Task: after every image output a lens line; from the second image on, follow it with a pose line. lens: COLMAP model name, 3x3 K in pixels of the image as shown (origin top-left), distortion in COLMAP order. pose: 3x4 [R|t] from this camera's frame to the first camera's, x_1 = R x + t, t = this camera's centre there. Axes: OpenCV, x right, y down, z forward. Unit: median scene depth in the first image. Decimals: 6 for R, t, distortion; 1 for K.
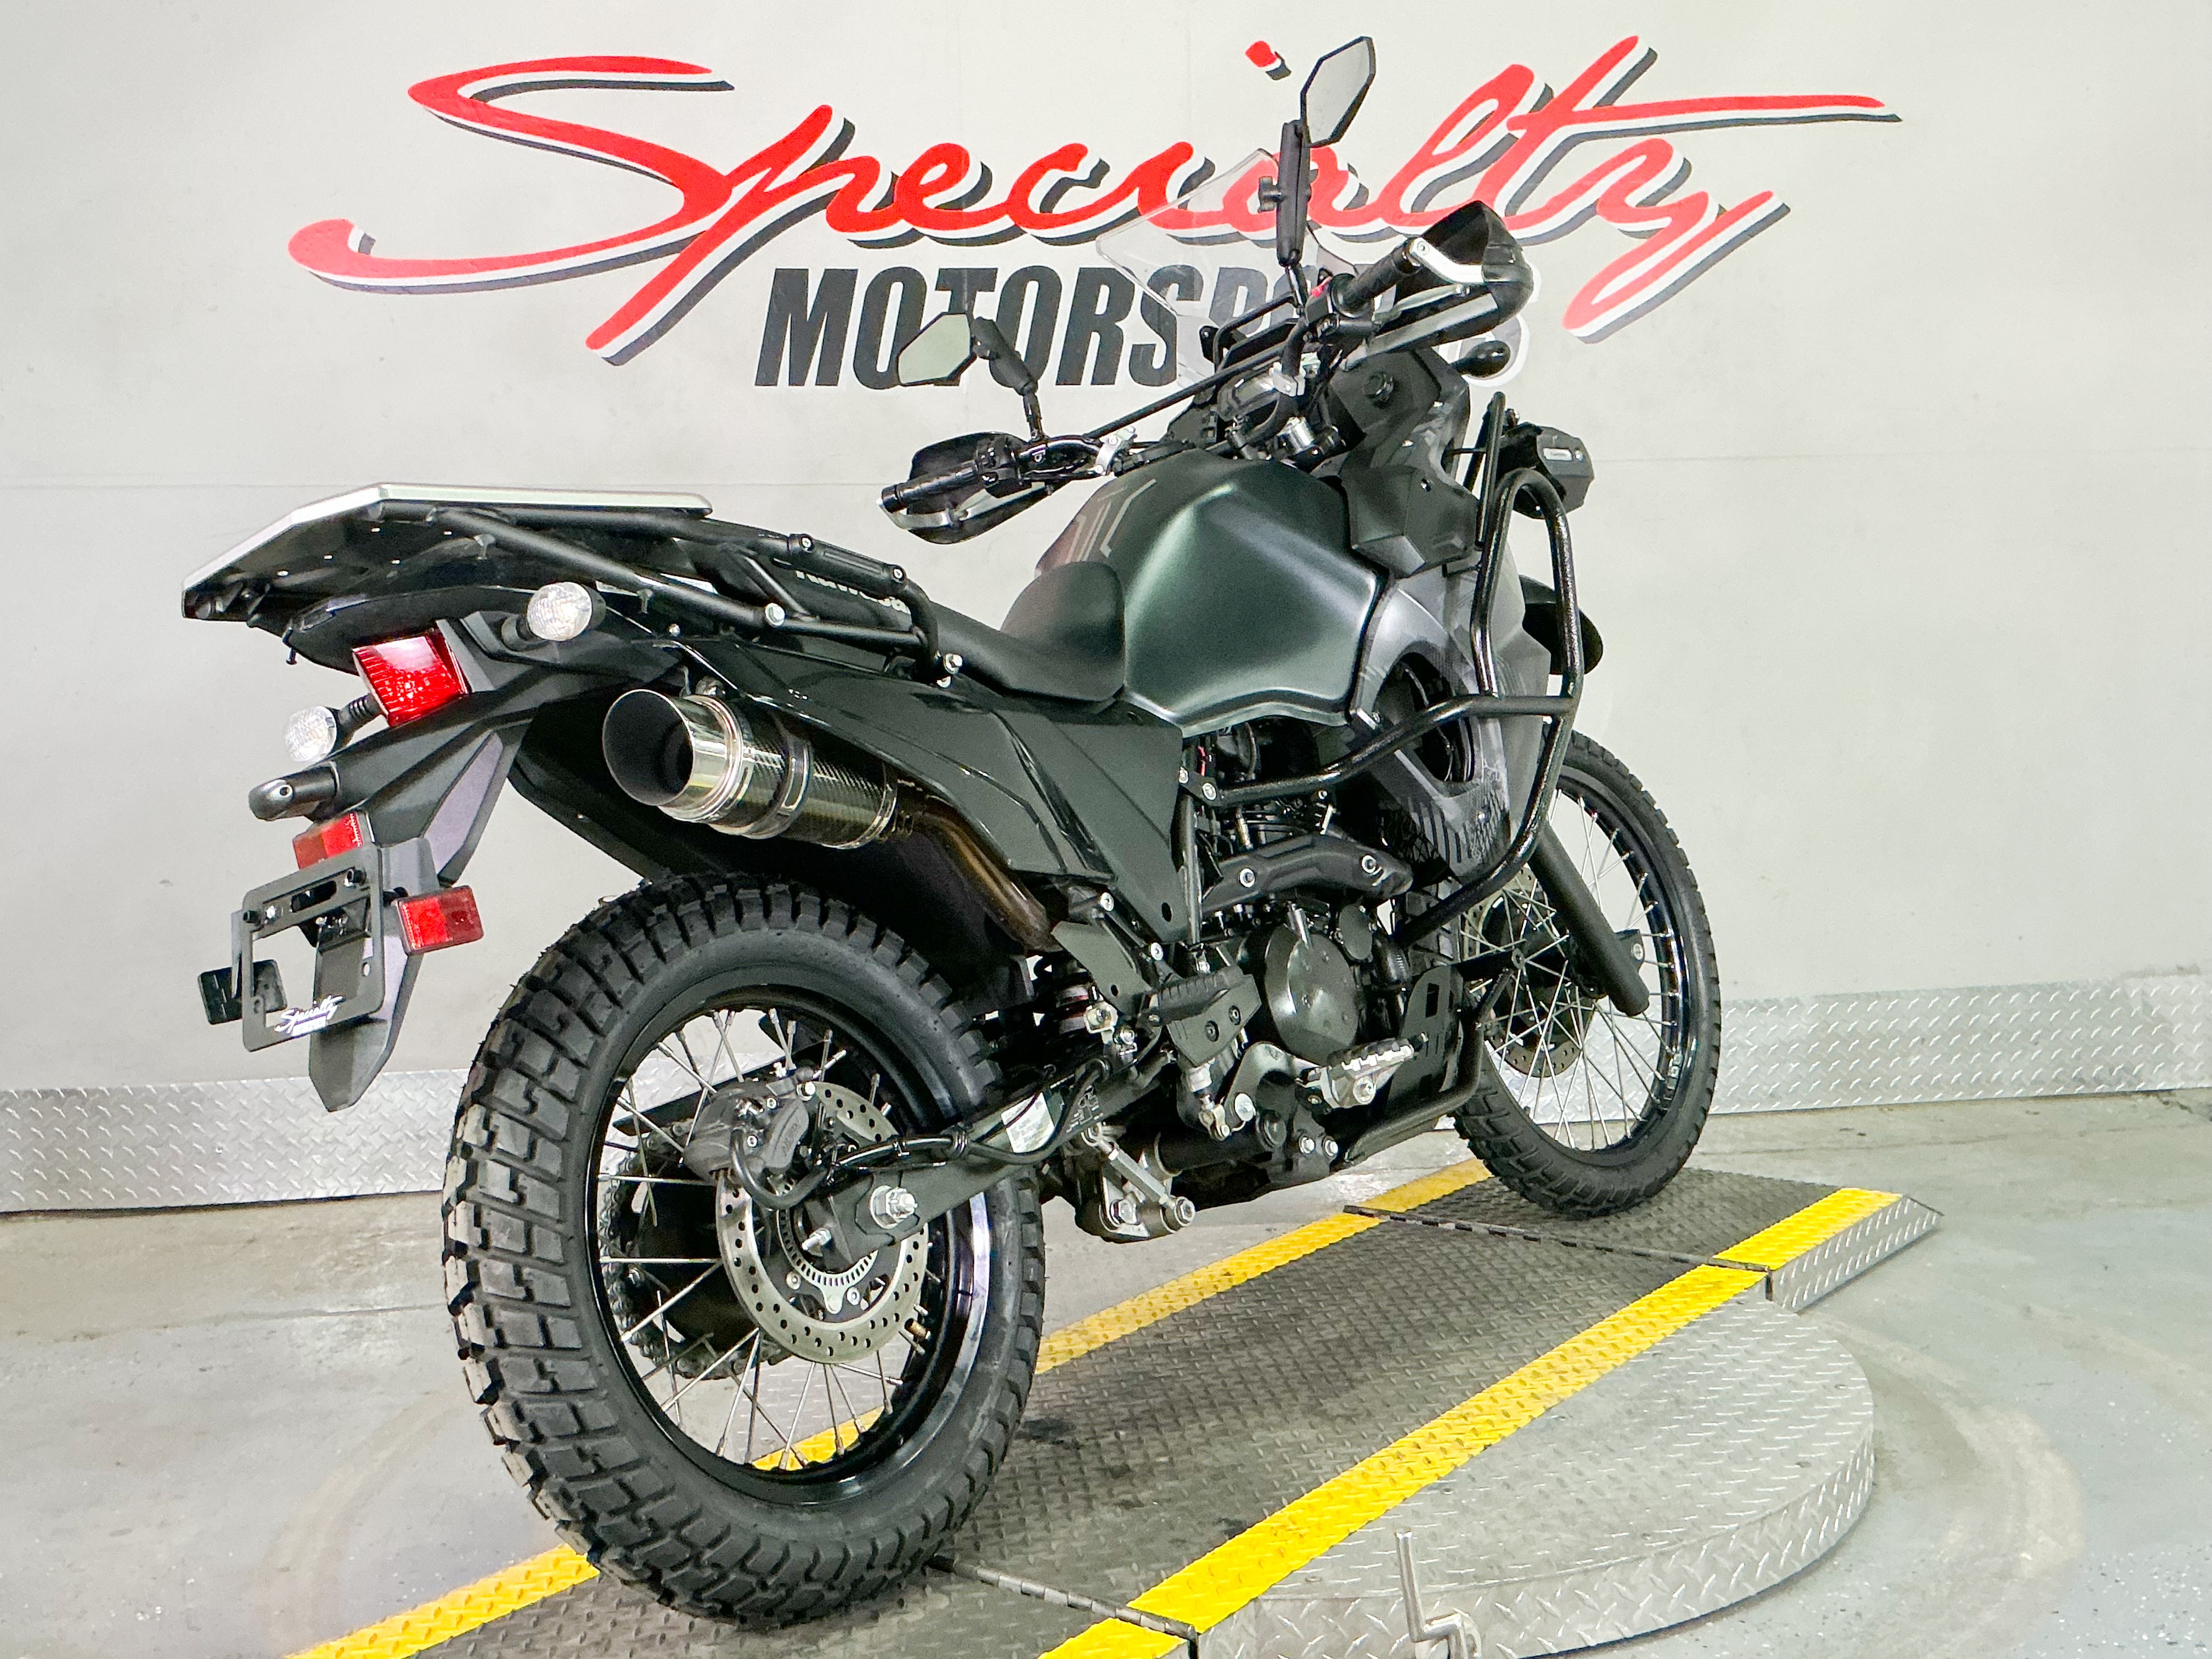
lens RADIAL K [[2355.2, 0, 1106.0], [0, 2355.2, 829.5], [0, 0, 1]] dist [0.165889, -0.380874]
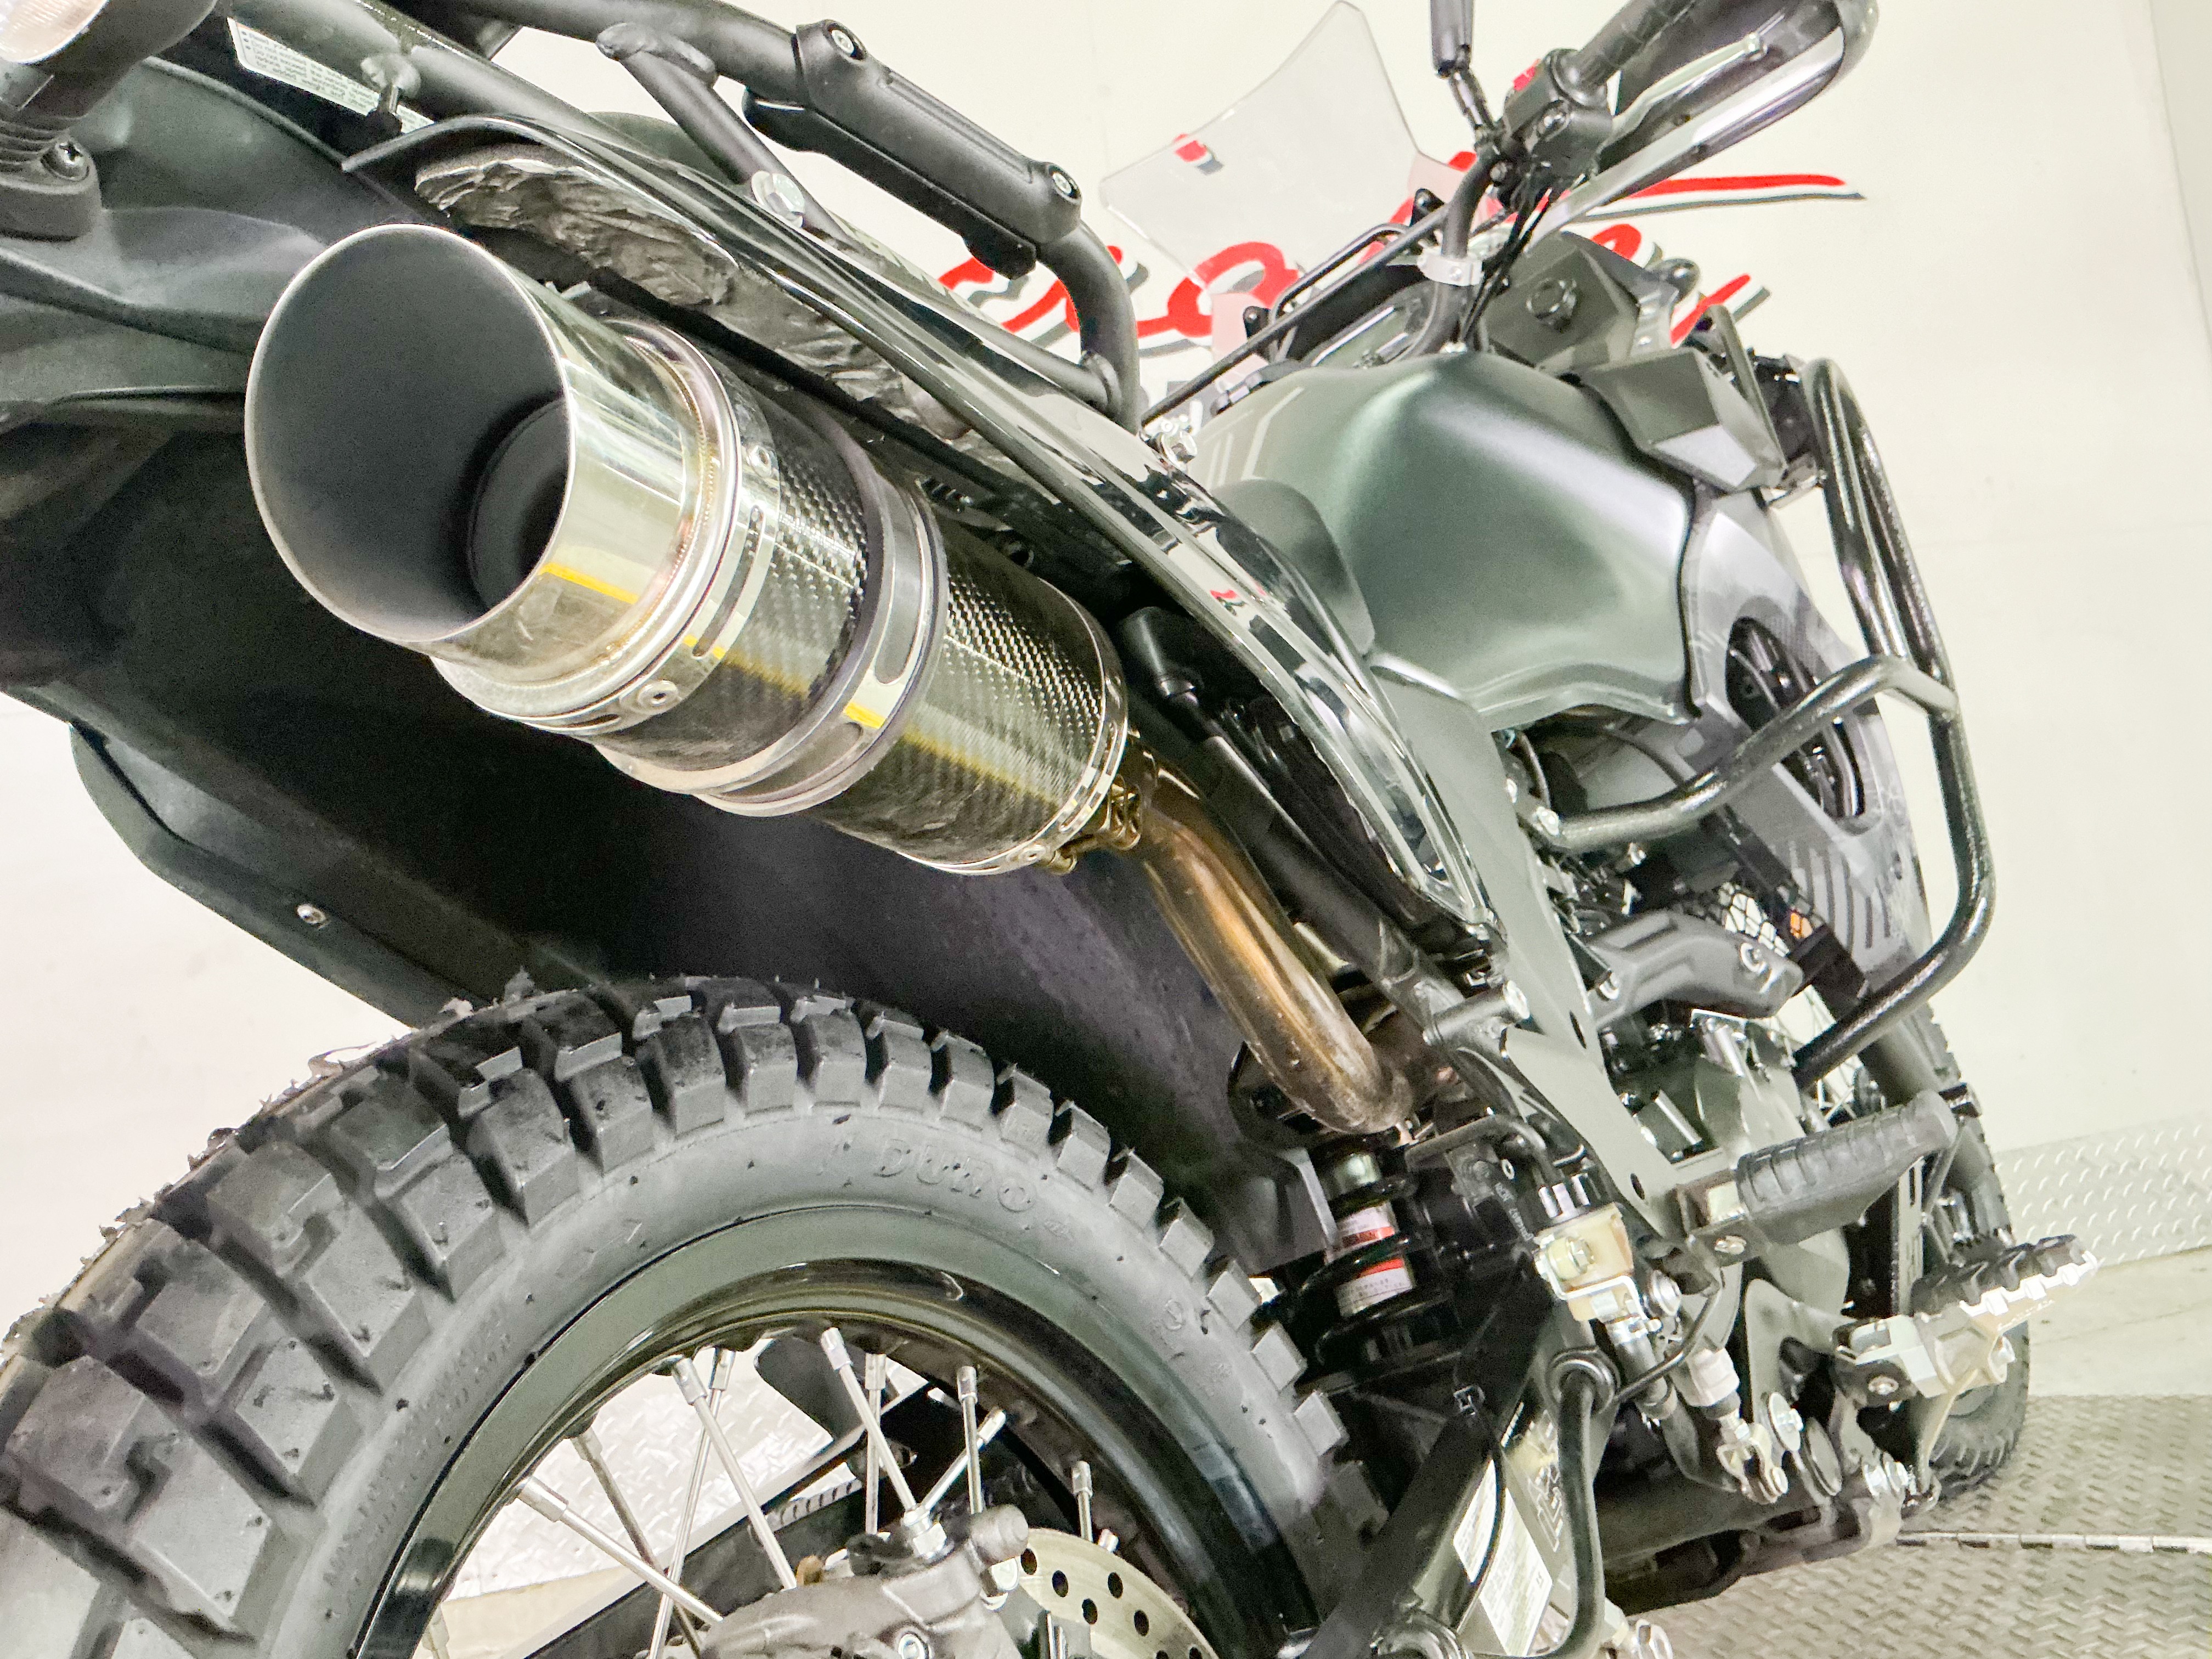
lens RADIAL K [[1870.3, 0, 1106.0], [0, 1870.3, 829.5], [0, 0, 1]] dist [0.097951, -0.172257]
pose [[0.989595, -0.091752, 0.110835, -0.126734], [0.108259, 0.982198, -0.153515, 0.049691], [-0.094776, 0.163916, 0.981911, 0.705352]]
